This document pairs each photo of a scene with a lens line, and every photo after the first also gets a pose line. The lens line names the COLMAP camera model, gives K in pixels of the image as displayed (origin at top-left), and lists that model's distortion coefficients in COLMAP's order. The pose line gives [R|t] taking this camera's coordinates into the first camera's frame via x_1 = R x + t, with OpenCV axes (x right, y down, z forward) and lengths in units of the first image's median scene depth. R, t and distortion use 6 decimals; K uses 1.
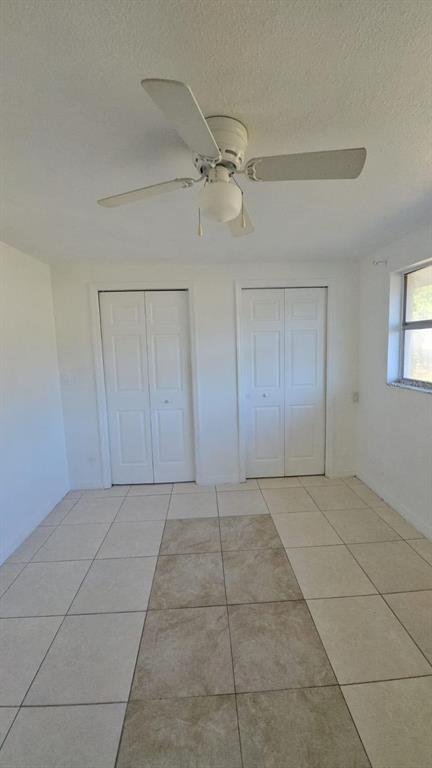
lens RADIAL K [[296.5, 0, 218.1], [0, 296.5, 379.8], [0, 0, 1]] dist [-0.022816, -0.000168]
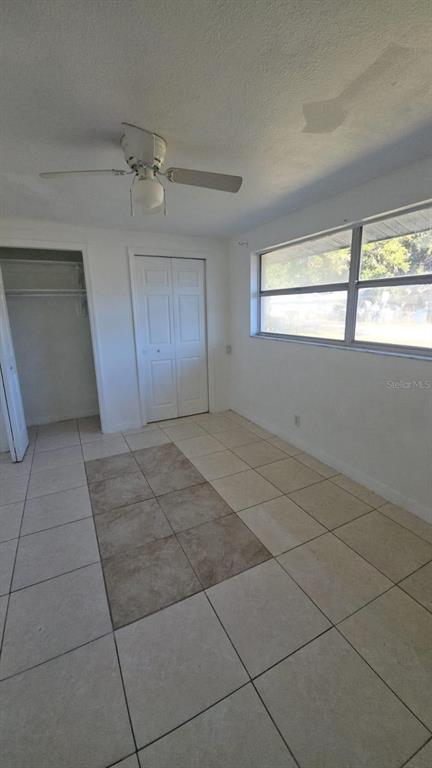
lens RADIAL K [[296.5, 0, 218.1], [0, 296.5, 379.8], [0, 0, 1]] dist [-0.022816, -0.000168]
pose [[0.908918, -0.080105, 0.409208, -0.162162], [0.038700, 0.993344, 0.108494, 0.066362], [-0.415175, -0.082776, 0.905968, -0.231385]]
